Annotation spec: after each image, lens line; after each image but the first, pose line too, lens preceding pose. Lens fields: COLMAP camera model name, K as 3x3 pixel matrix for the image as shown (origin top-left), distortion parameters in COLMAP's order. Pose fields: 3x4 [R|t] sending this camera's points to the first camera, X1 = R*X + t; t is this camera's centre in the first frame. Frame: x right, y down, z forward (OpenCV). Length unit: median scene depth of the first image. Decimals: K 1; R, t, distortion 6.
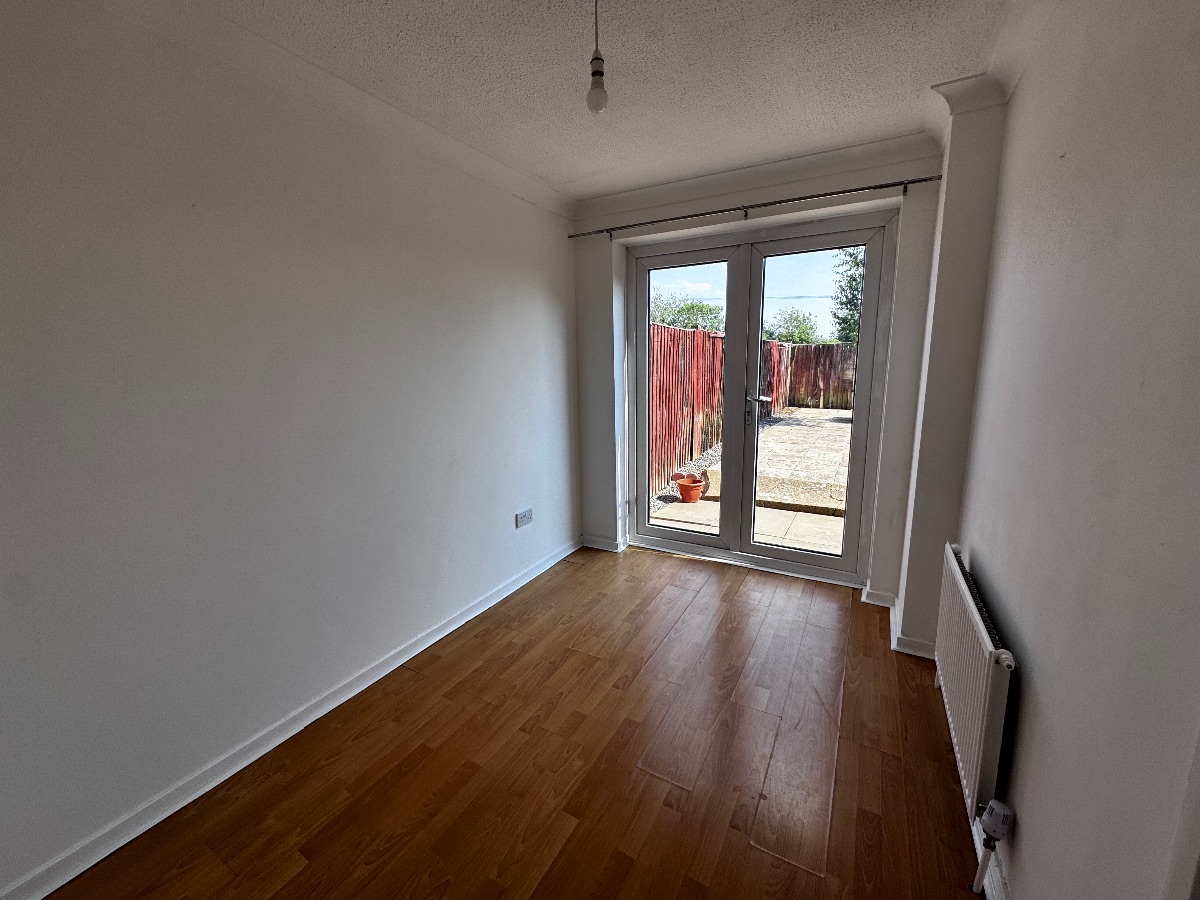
lens RADIAL K [[478.4, 0, 597.0], [0, 478.4, 446.2], [0, 0, 1]] dist [-0.000572, 0.000369]
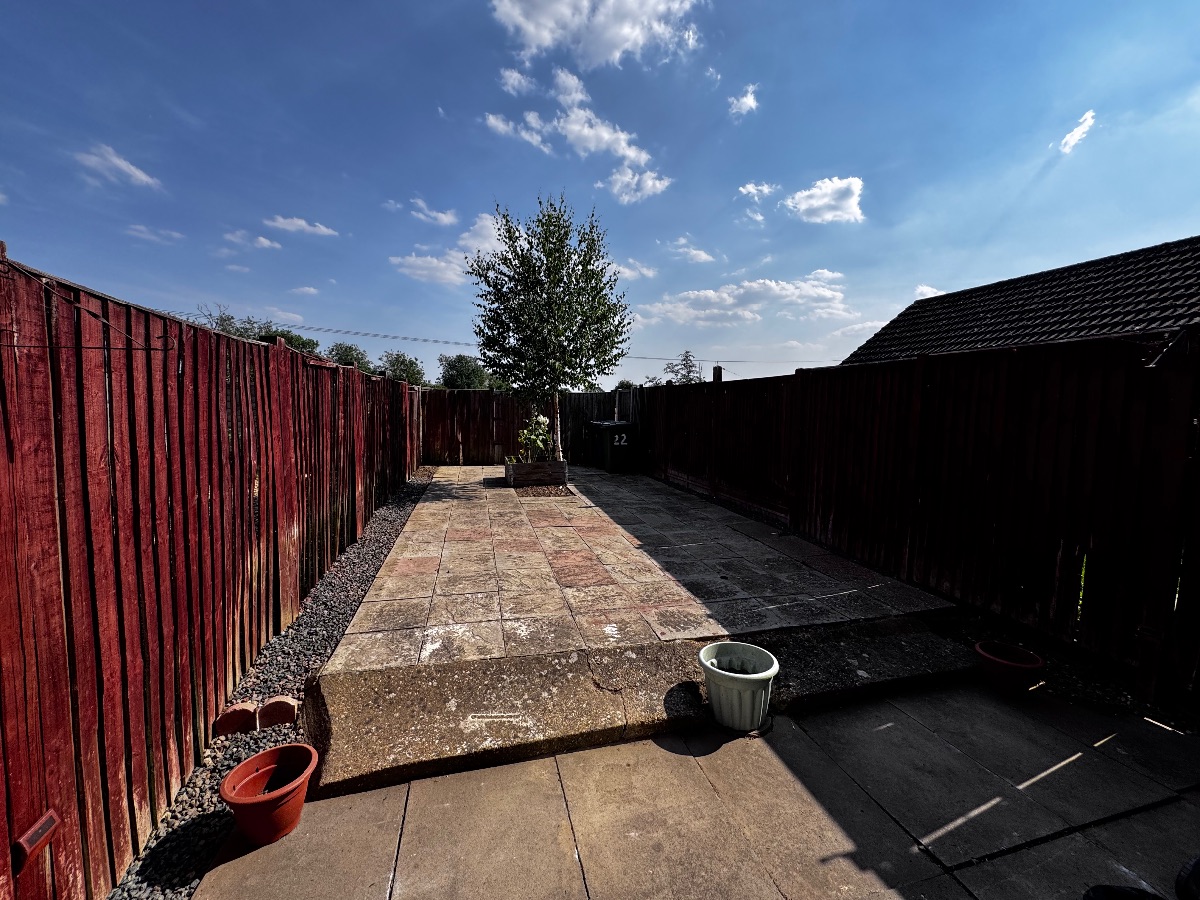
lens RADIAL K [[478.4, 0, 597.0], [0, 478.4, 446.2], [0, 0, 1]] dist [-0.000572, 0.000369]
pose [[0.714584, -0.028950, 0.698950, 0.061320], [0.090874, 0.994519, -0.051715, -0.054878], [-0.693622, 0.100471, 0.713298, 0.270325]]
